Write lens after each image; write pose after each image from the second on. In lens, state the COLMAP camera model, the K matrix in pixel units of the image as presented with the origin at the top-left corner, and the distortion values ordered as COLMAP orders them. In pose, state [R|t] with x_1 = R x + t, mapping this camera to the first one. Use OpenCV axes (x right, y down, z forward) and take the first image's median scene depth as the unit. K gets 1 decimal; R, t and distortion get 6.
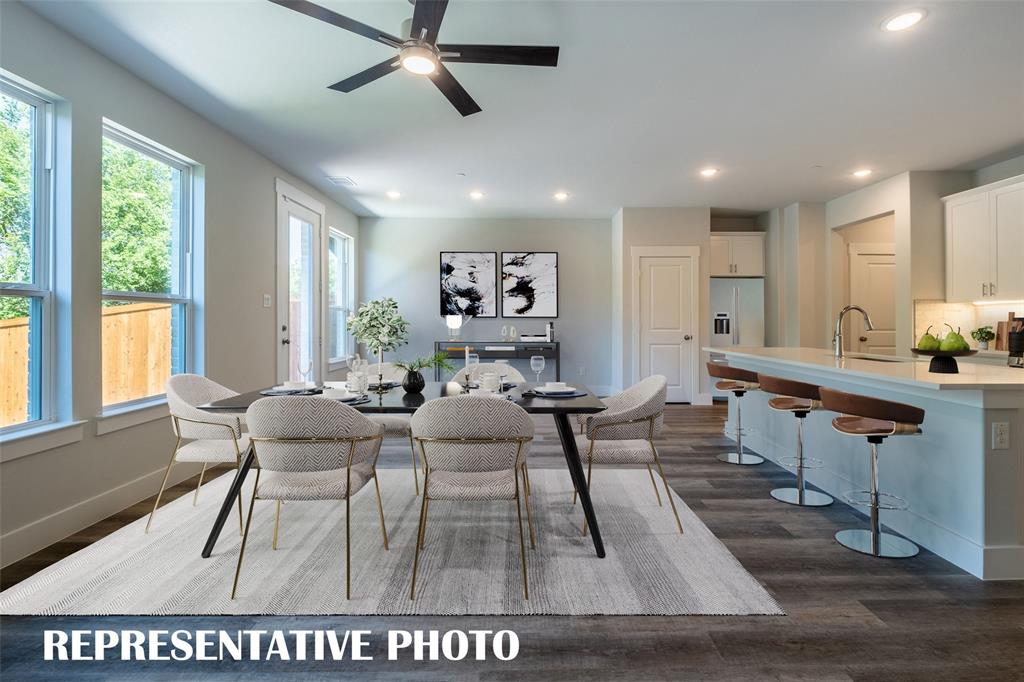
lens RADIAL K [[461.7, 0, 514.7], [0, 461.7, 316.4], [0, 0, 1]] dist [0.000082, 0.000043]
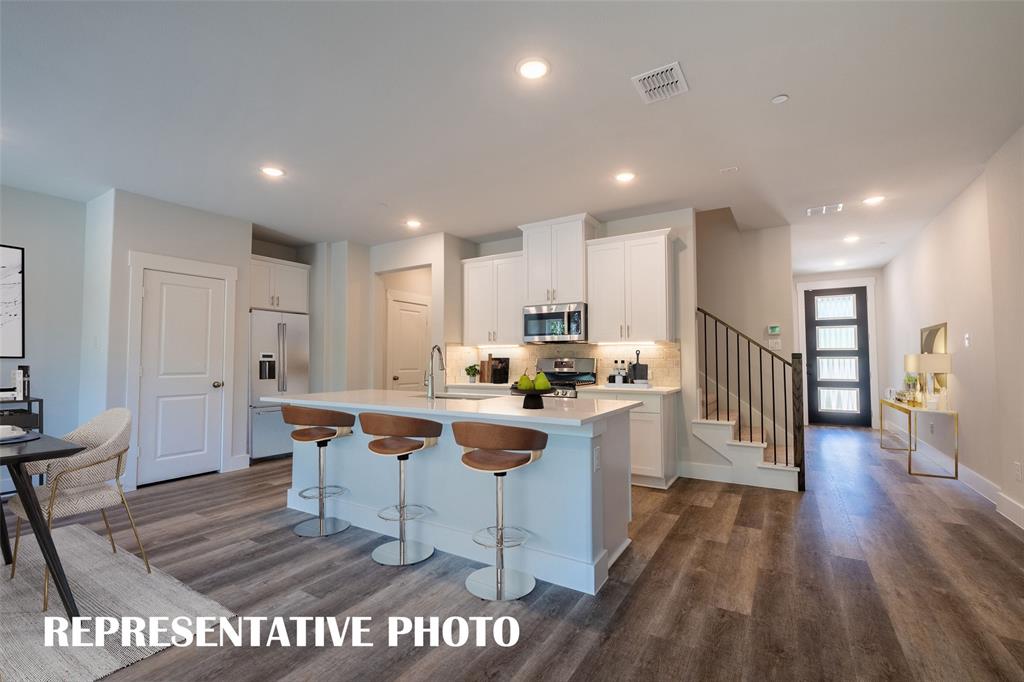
lens RADIAL K [[443.1, 0, 512.0], [0, 443.1, 341.0], [0, 0, 1]] dist [0.001287, -0.000044]
pose [[0.514542, 0.034428, 0.856774, -0.003518], [-0.000353, 0.999202, -0.039939, 0.002871], [-0.857465, 0.020248, 0.514144, 0.181797]]
